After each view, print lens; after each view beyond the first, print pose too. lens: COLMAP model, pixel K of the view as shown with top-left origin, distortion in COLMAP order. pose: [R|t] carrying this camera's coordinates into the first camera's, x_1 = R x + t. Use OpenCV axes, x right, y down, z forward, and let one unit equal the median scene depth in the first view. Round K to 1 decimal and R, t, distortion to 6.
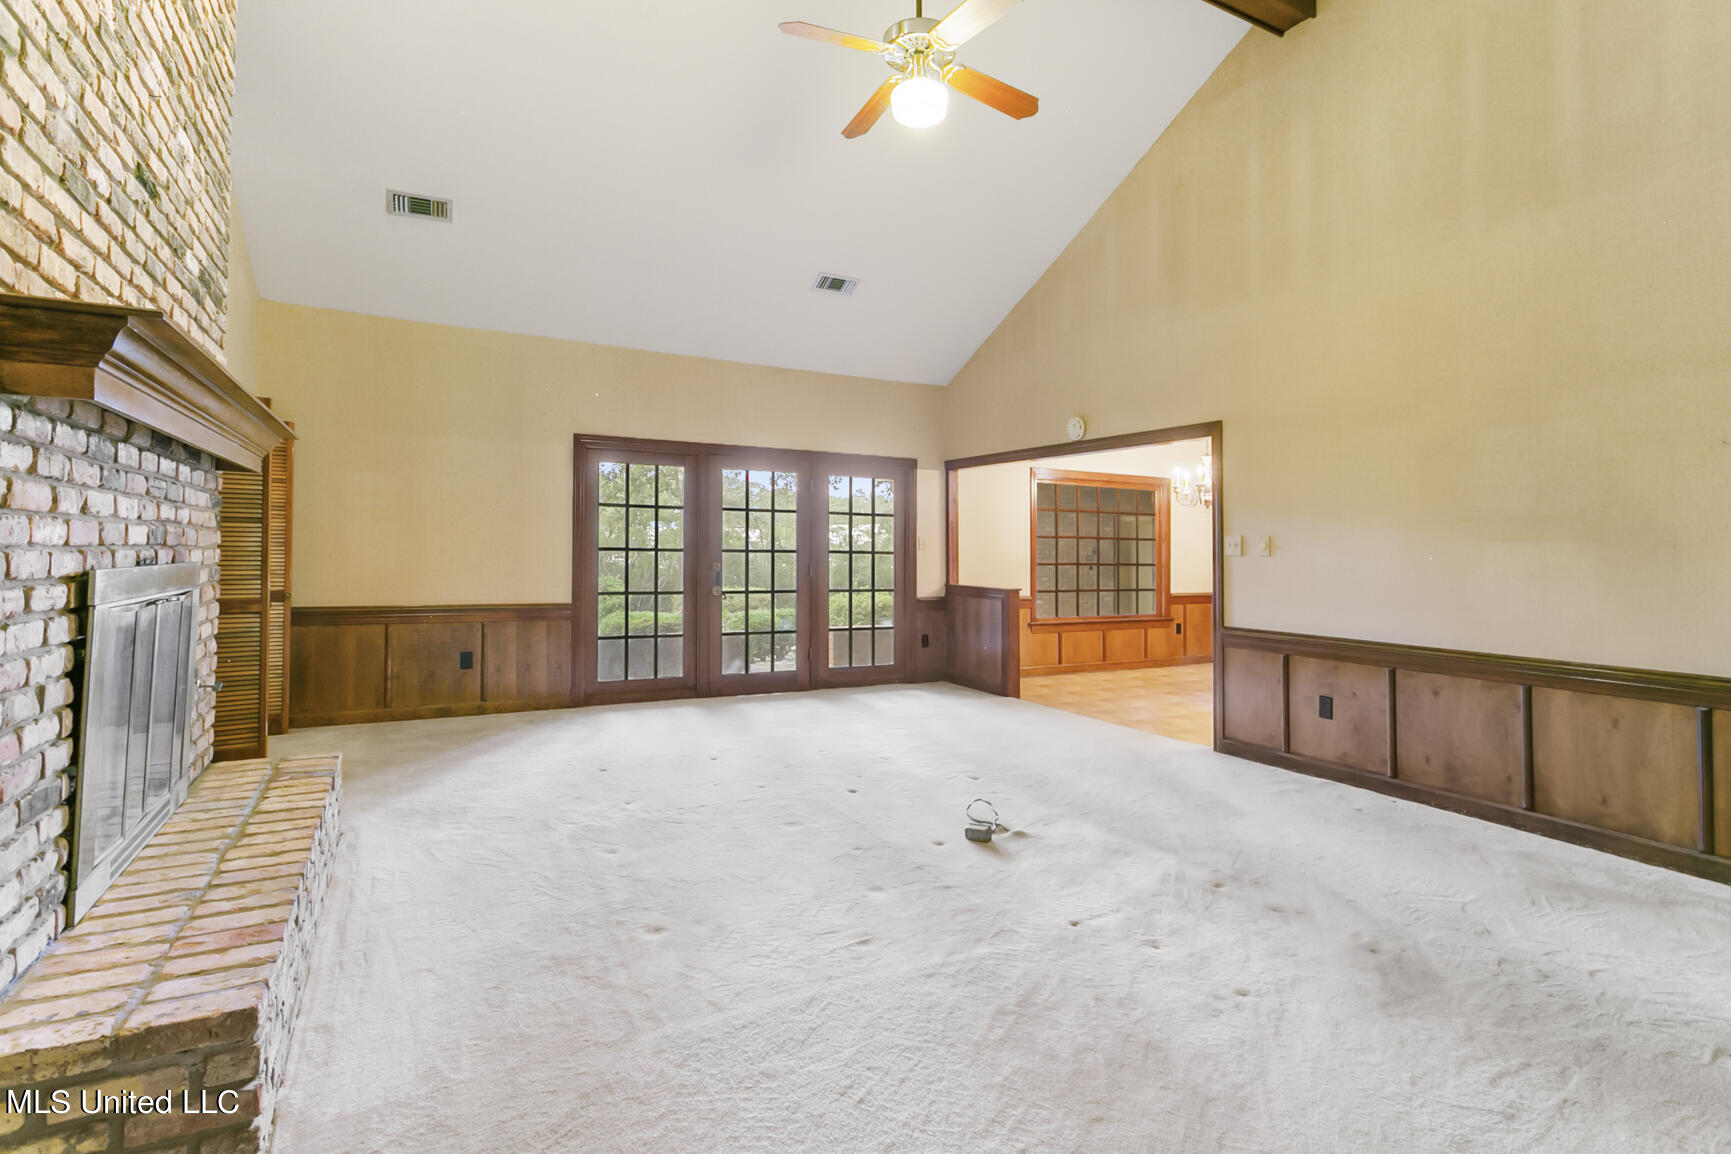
lens RADIAL K [[844.5, 0, 866.3], [0, 844.5, 524.5], [0, 0, 1]] dist [-0.000493, 0.000027]
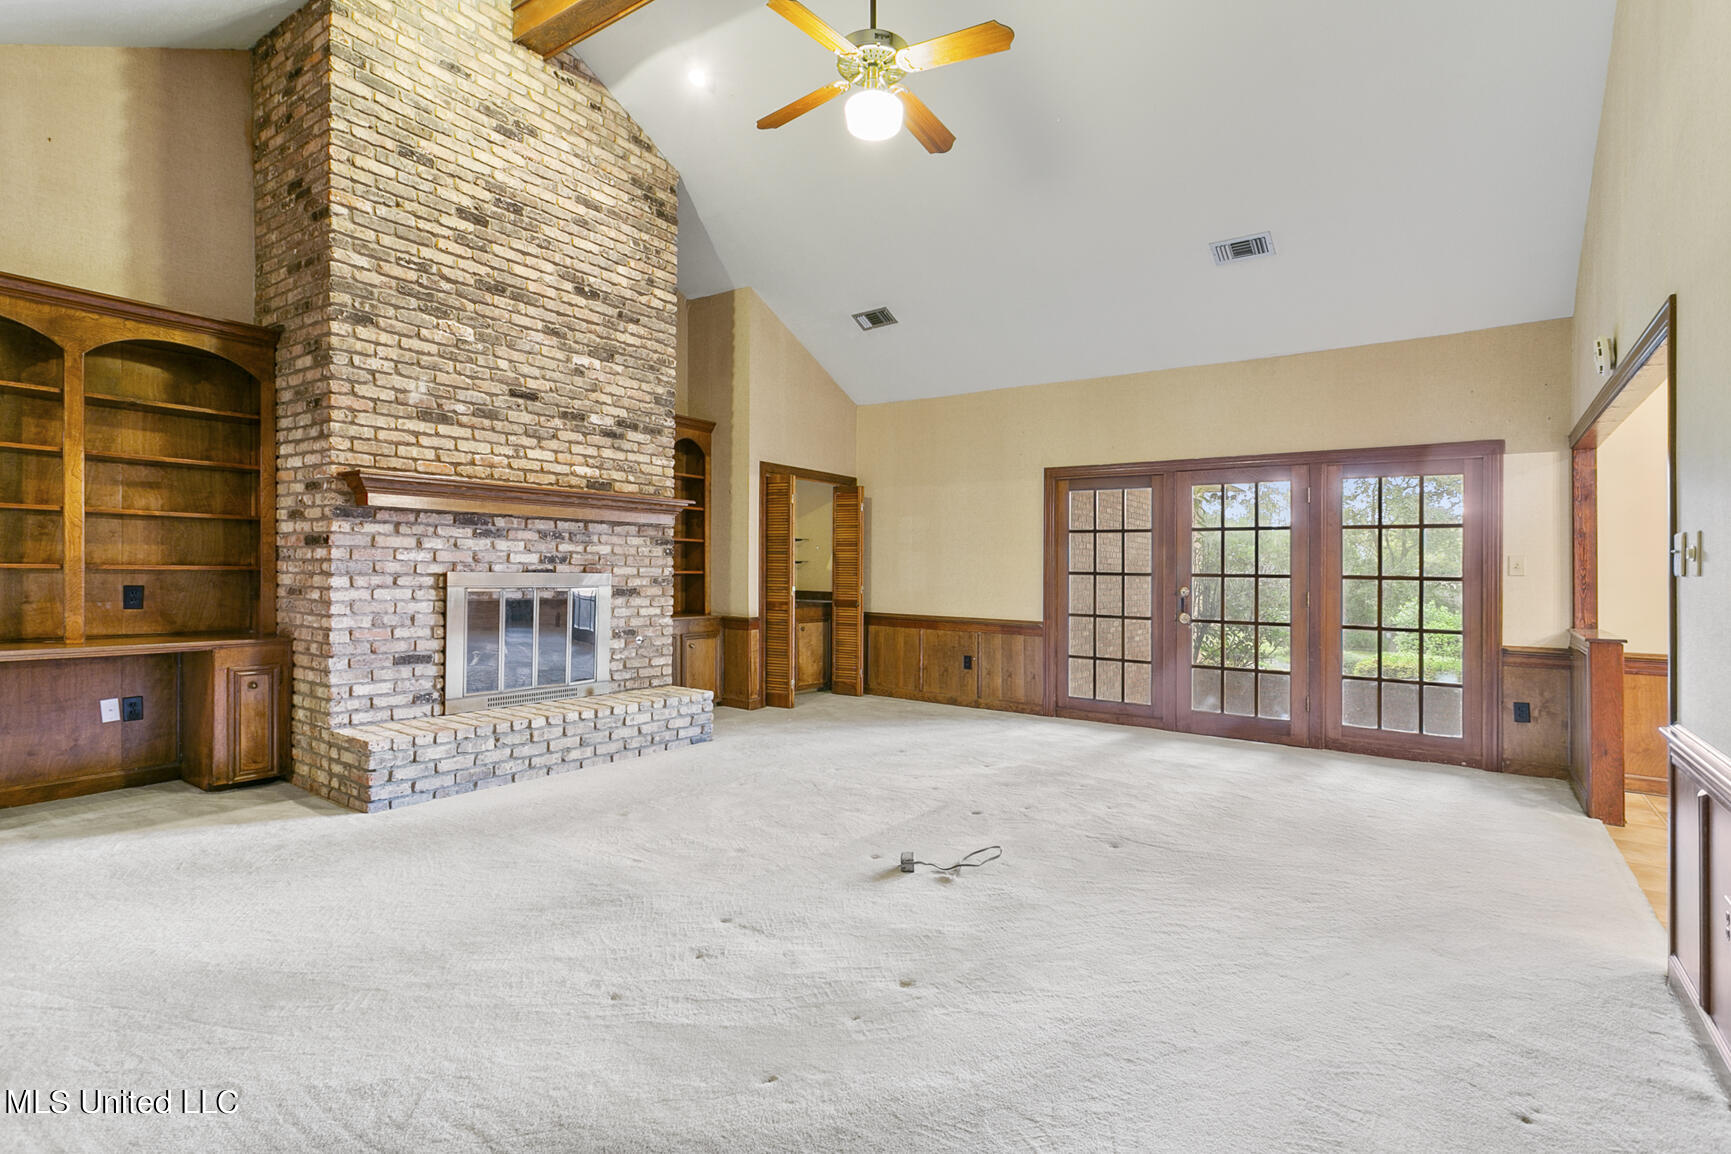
lens RADIAL K [[839.4, 0, 865.5], [0, 839.4, 577.0], [0, 0, 1]] dist [0.002072, 0.000128]
pose [[0.439546, -0.000058, -0.898220, 0.533929], [0.018246, 0.999794, 0.008864, 0.020438], [0.898035, -0.020285, 0.439457, 0.305737]]
